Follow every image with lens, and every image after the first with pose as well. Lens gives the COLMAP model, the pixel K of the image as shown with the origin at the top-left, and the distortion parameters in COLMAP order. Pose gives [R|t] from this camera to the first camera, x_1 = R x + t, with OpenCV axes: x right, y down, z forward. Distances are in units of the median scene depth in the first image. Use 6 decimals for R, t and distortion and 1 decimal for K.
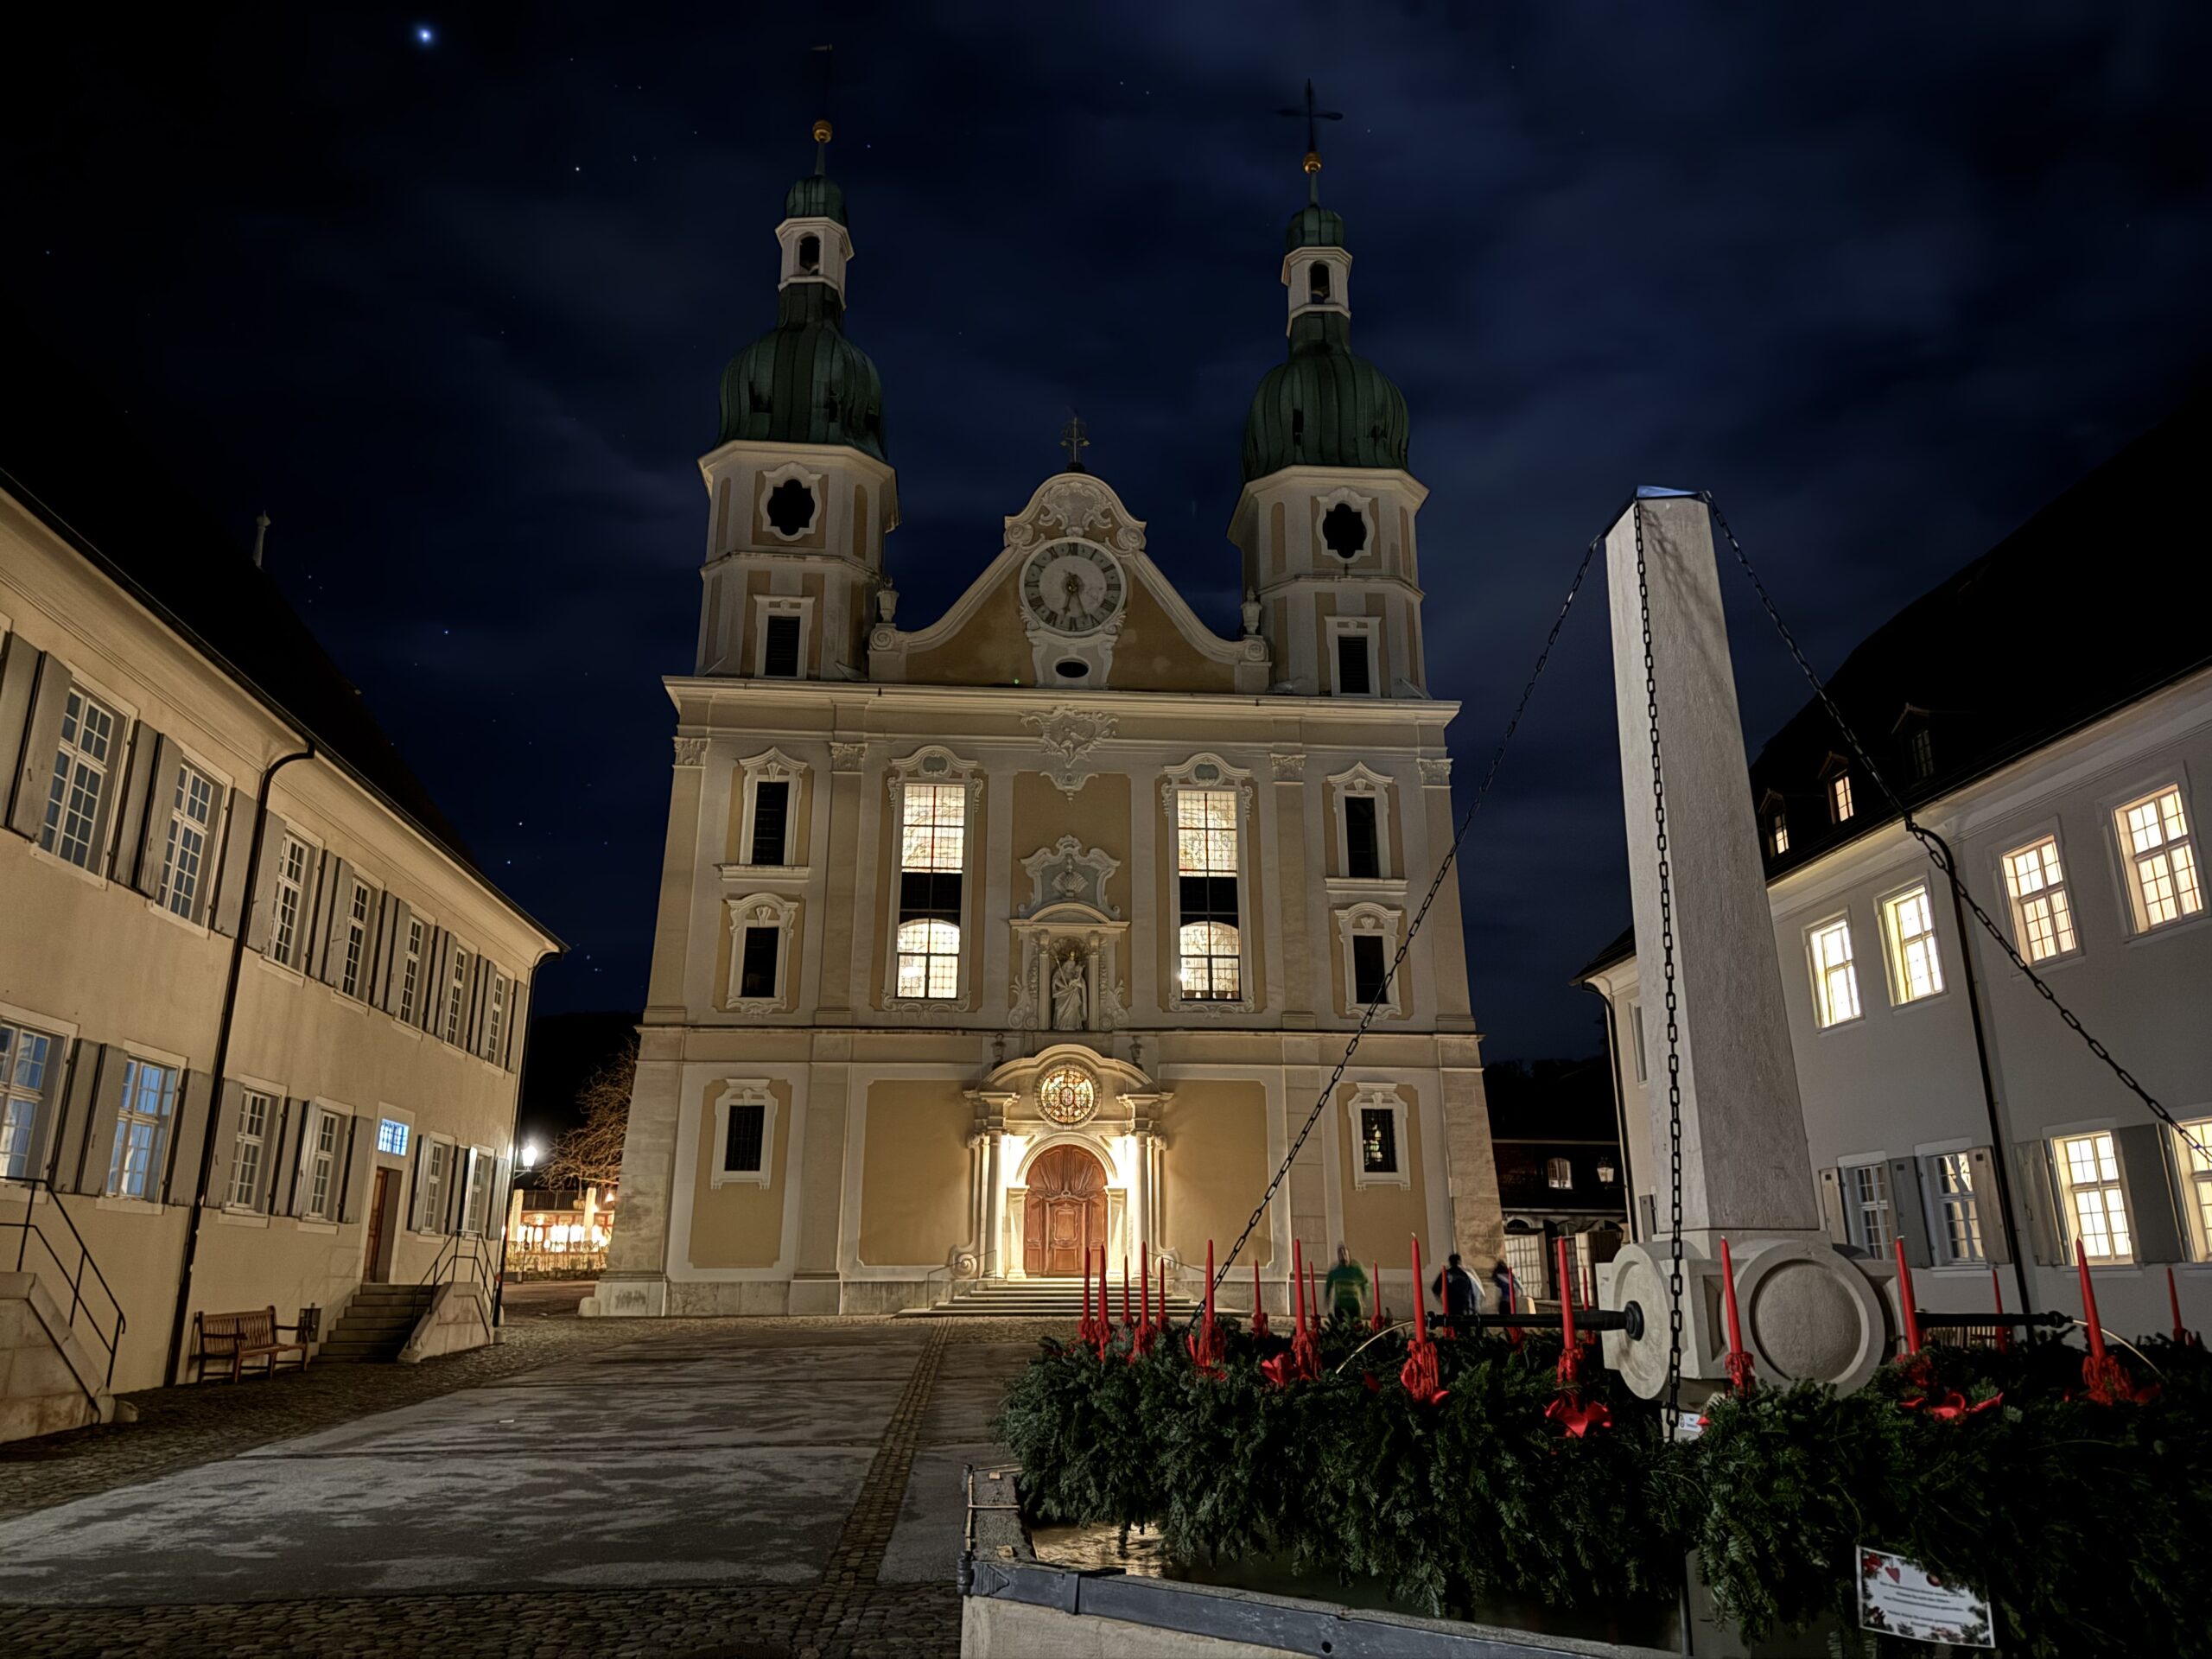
lens RADIAL K [[1532.9, 0, 1106.0], [0, 1532.9, 829.5], [0, 0, 1]] dist [0.176959, -0.333031]
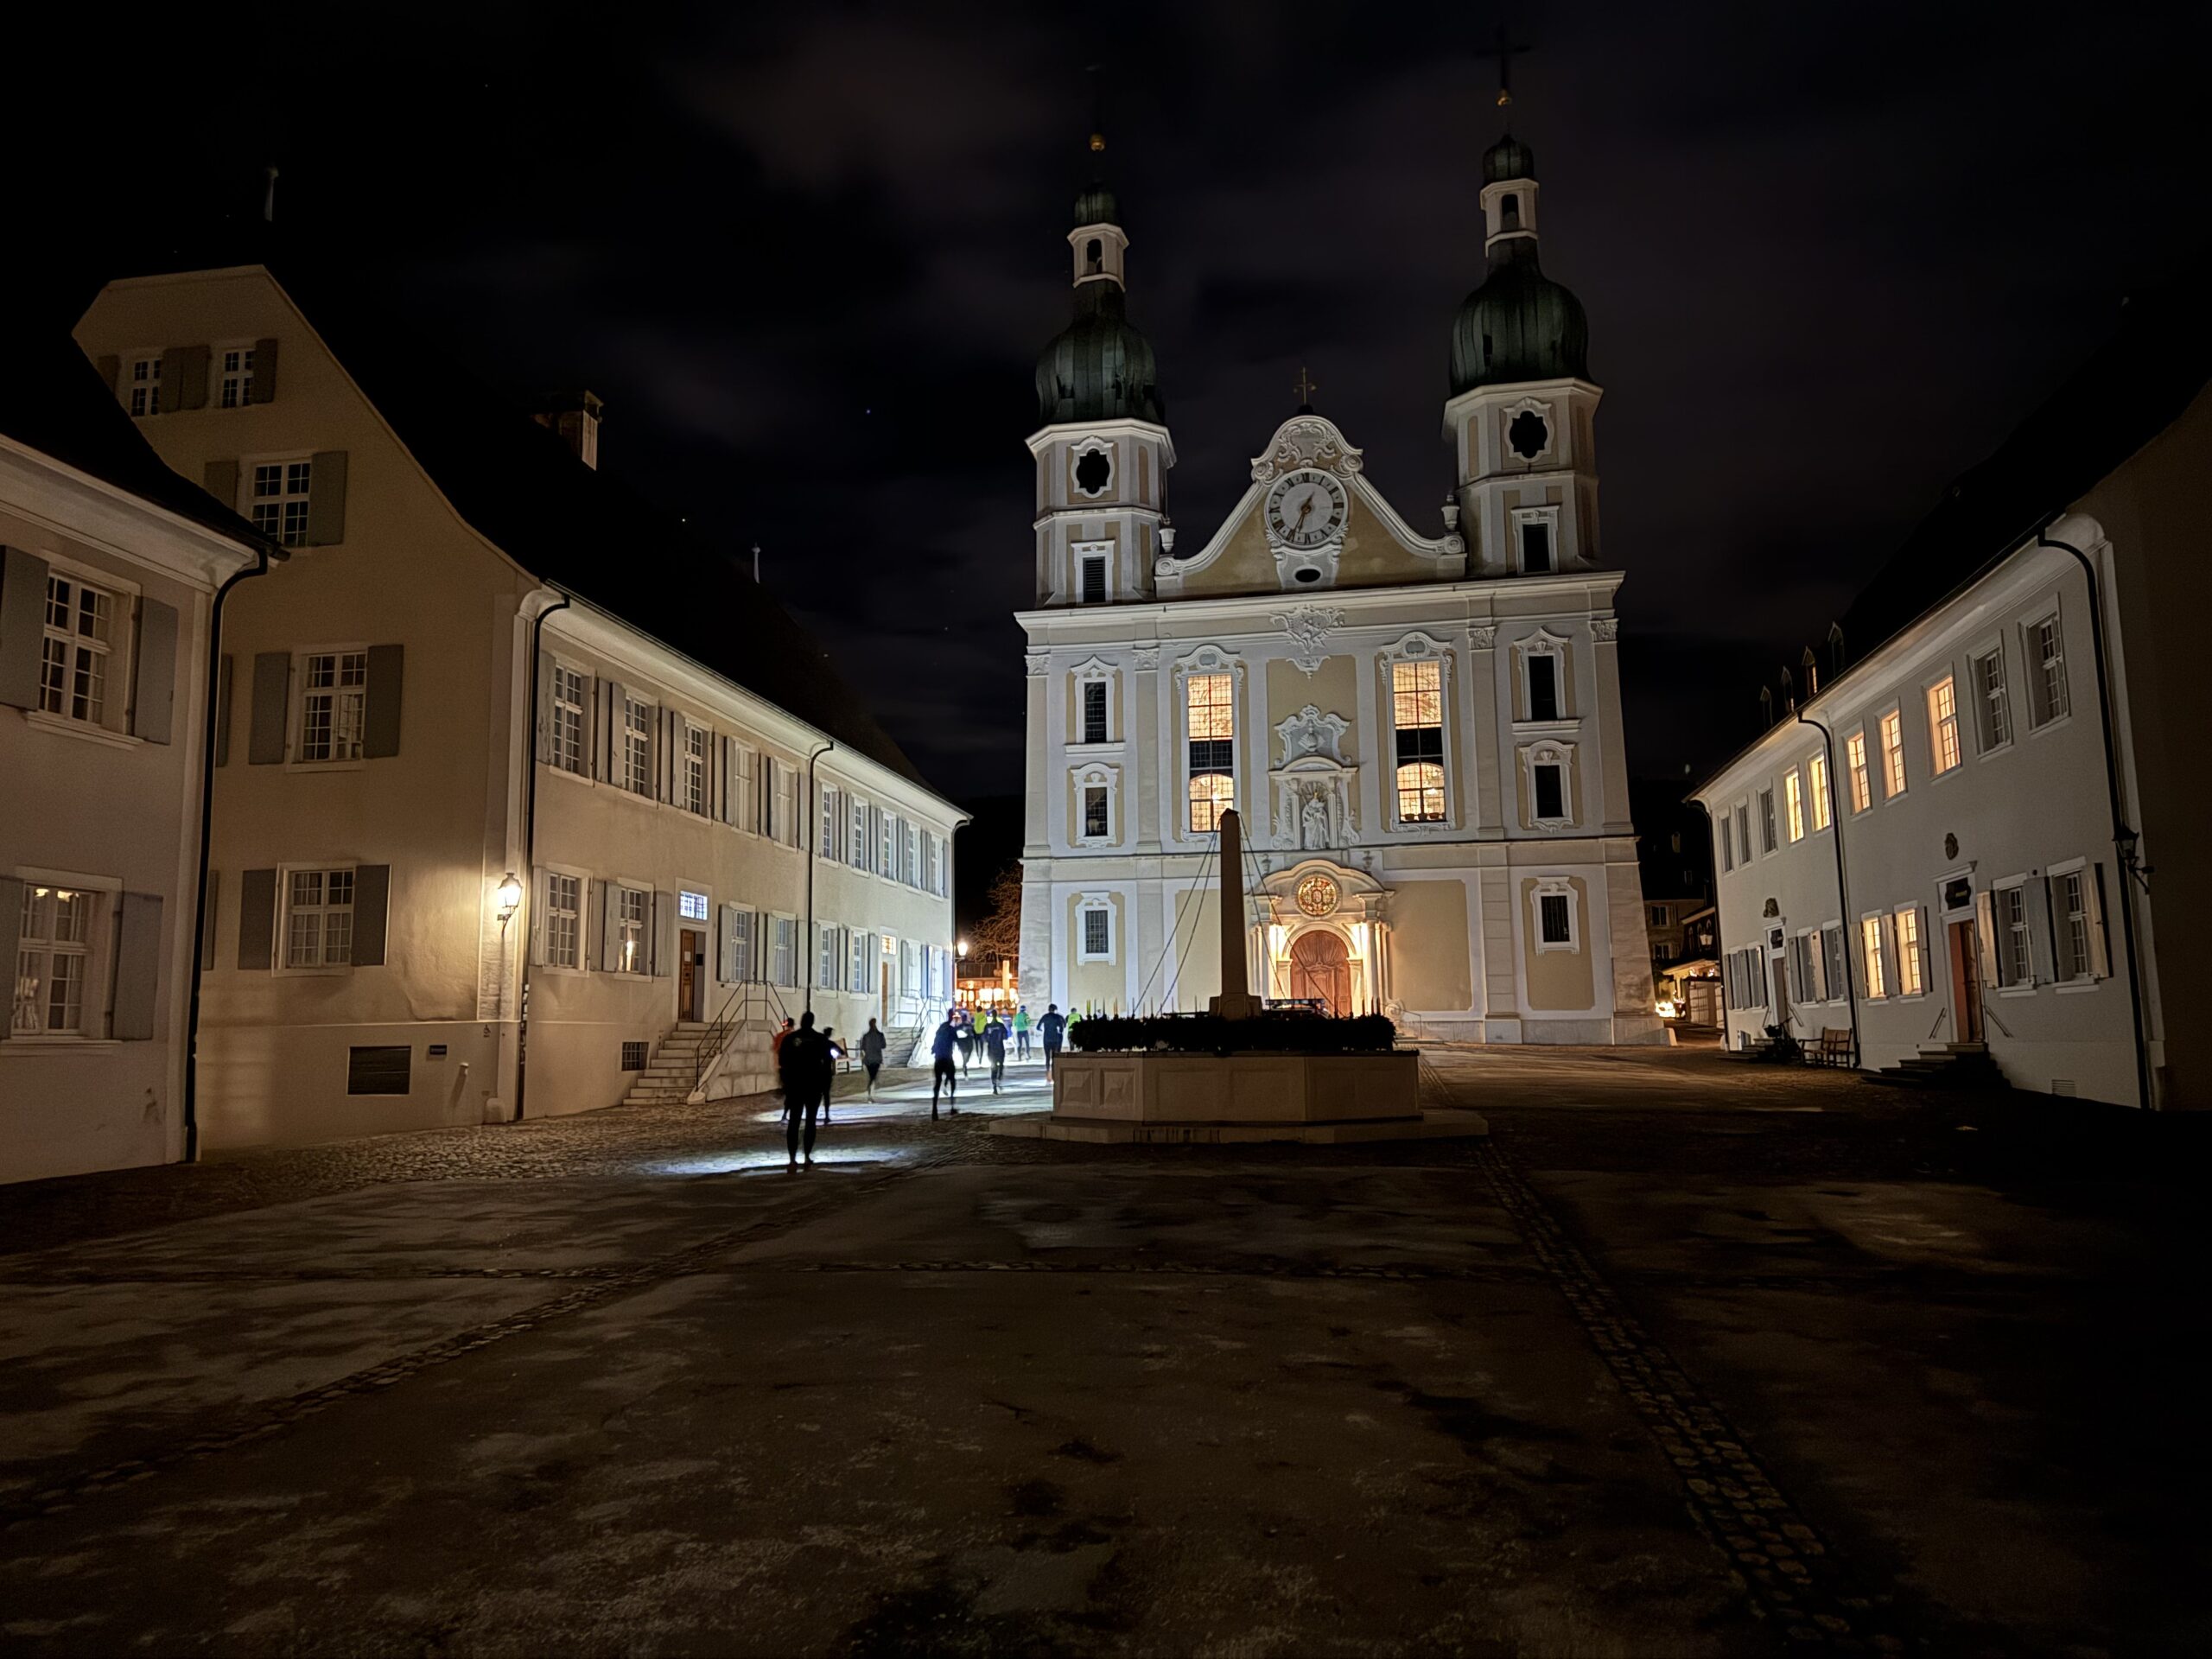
lens RADIAL K [[1532.9, 0, 1106.0], [0, 1532.9, 829.5], [0, 0, 1]] dist [0.176959, -0.333031]
pose [[0.968923, -0.049369, -0.242387, 0.122928], [0.085373, 0.986413, 0.140359, -0.092469], [0.232165, -0.156690, 0.959973, -0.348617]]
